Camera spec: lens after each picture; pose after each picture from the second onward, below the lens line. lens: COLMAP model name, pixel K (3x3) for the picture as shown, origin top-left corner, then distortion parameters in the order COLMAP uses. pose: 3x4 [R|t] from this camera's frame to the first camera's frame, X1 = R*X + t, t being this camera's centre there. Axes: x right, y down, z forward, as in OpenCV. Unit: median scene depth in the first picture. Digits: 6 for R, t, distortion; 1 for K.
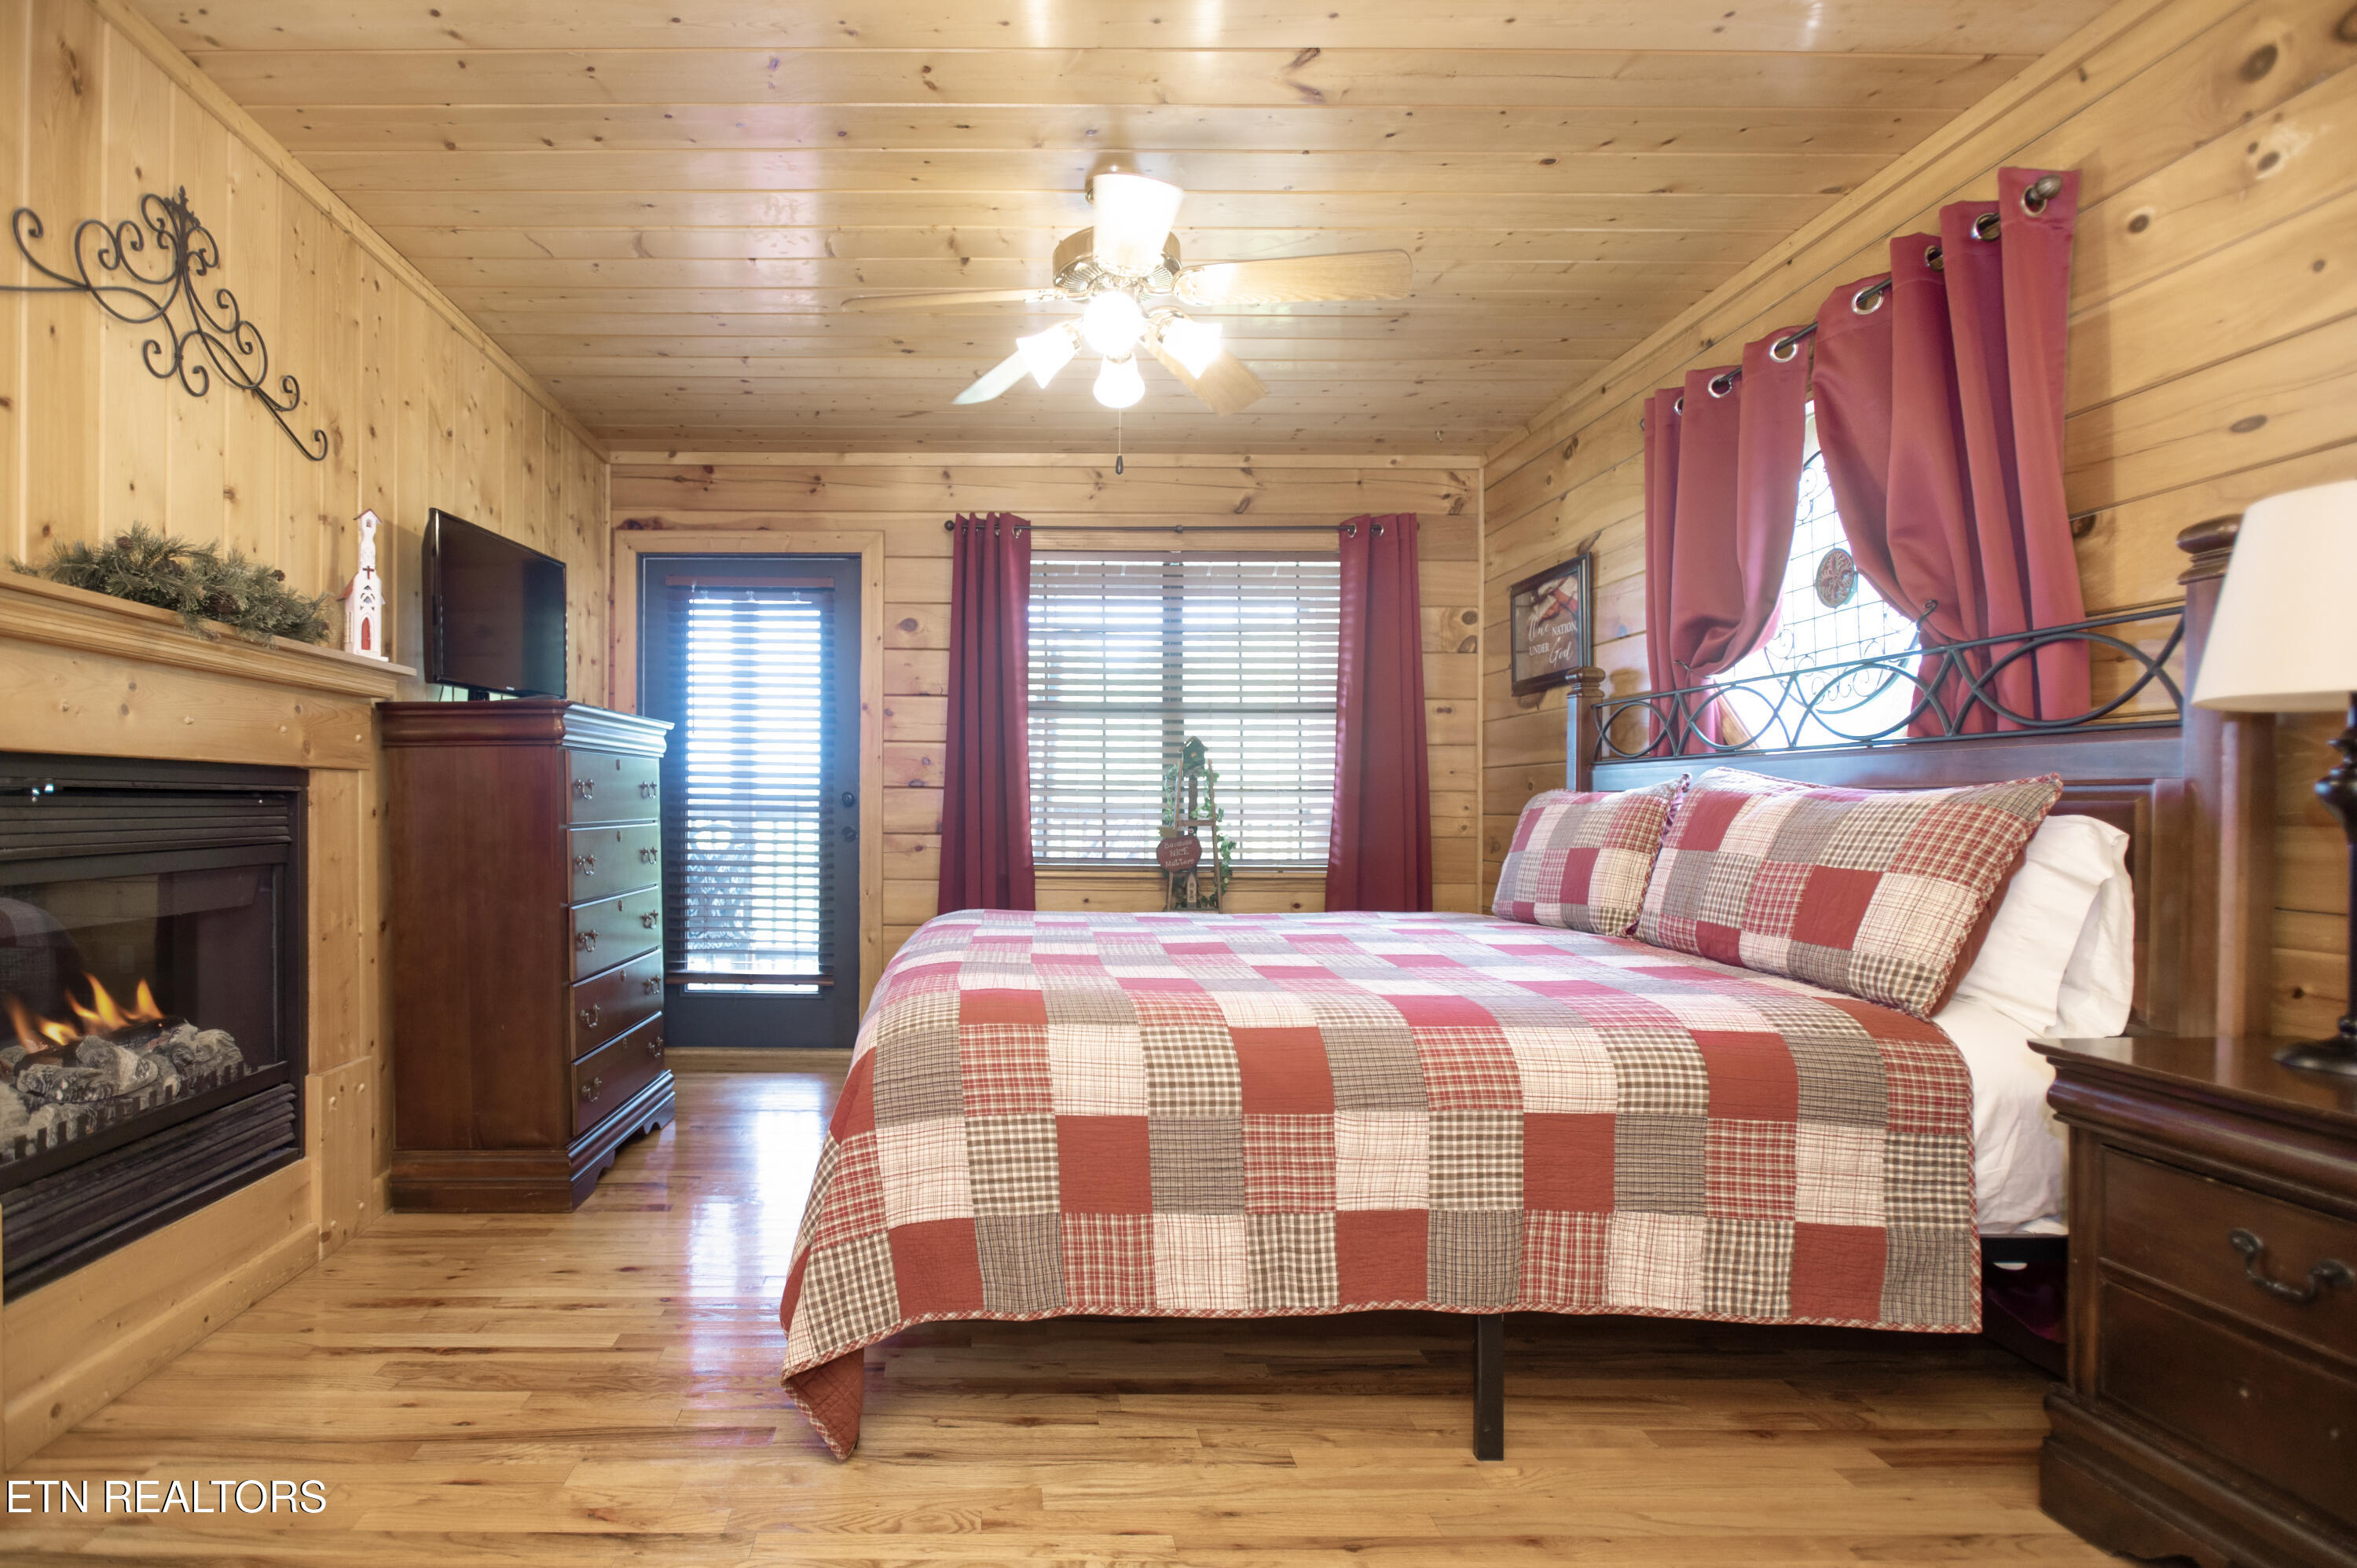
lens RADIAL K [[1163.4, 0, 1081.7], [0, 1163.4, 819.0], [0, 0, 1]] dist [-0.005150, -0.001417]
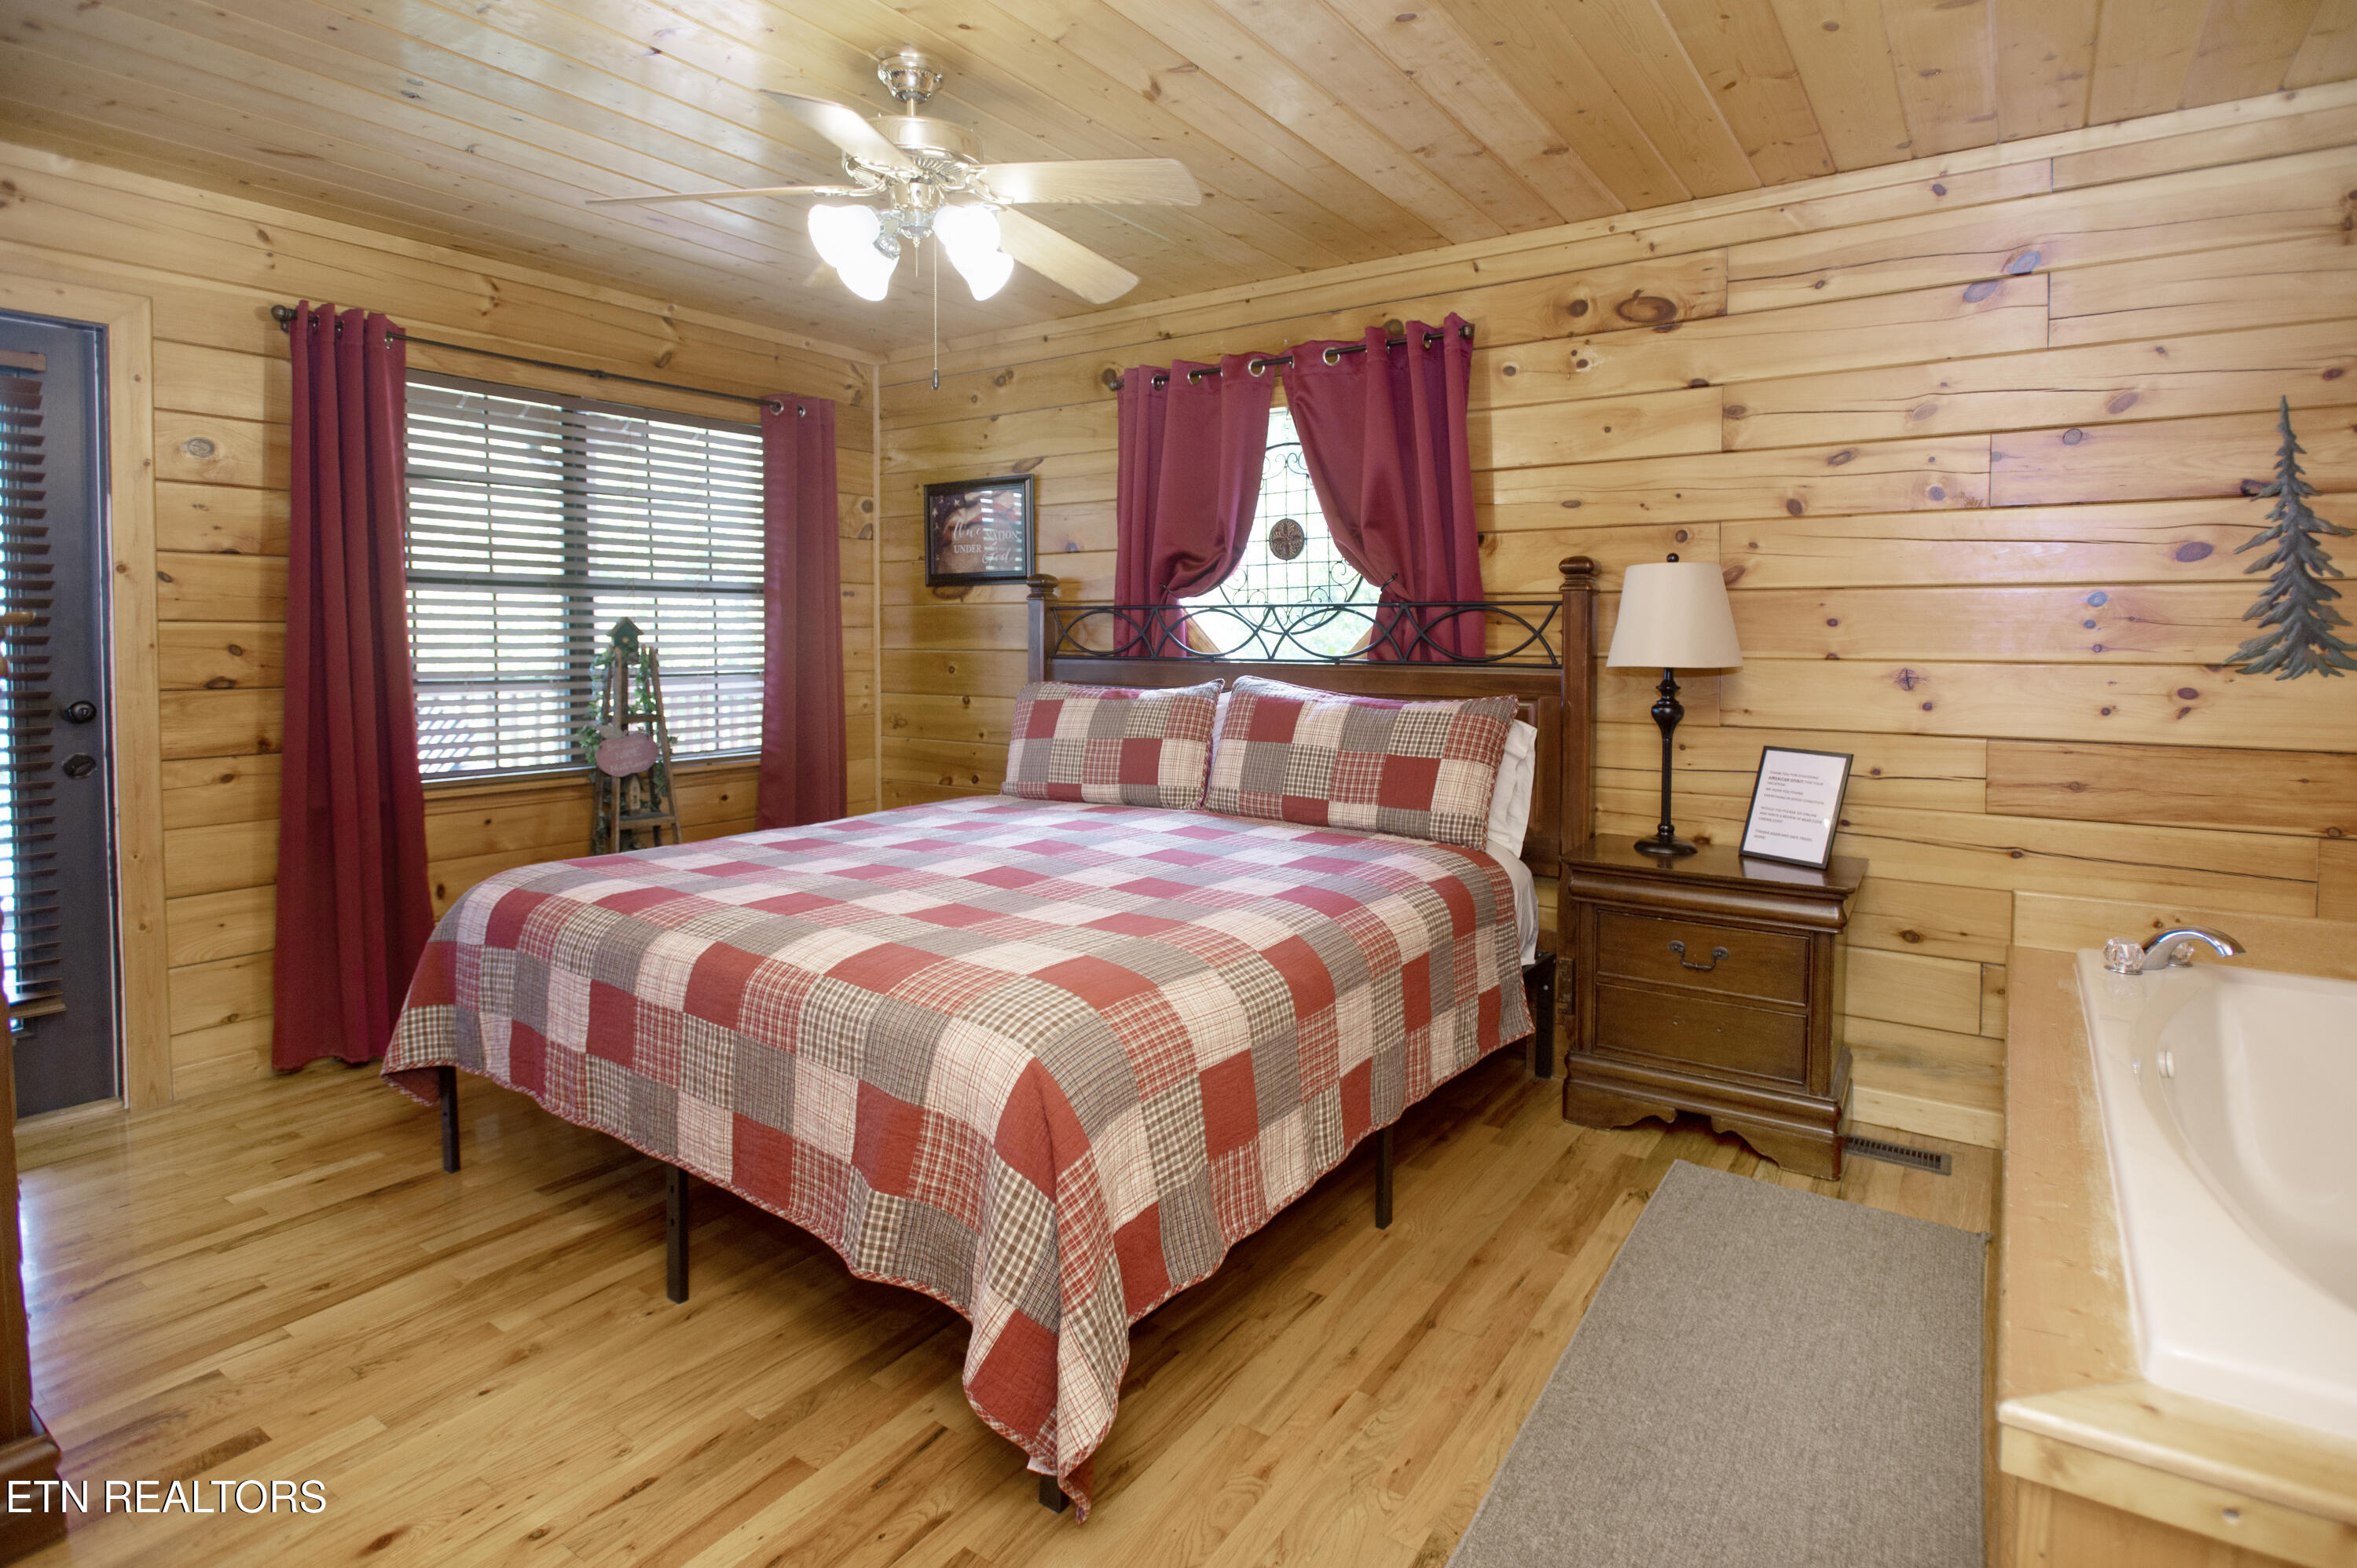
lens RADIAL K [[1163.4, 0, 1122.3], [0, 1163.4, 665.5], [0, 0, 1]] dist [-0.005150, -0.001417]
pose [[0.607223, -0.028427, 0.794023, -0.639823], [0.008157, 0.999530, 0.029546, -0.102367], [-0.794490, -0.011464, 0.607170, 0.310791]]
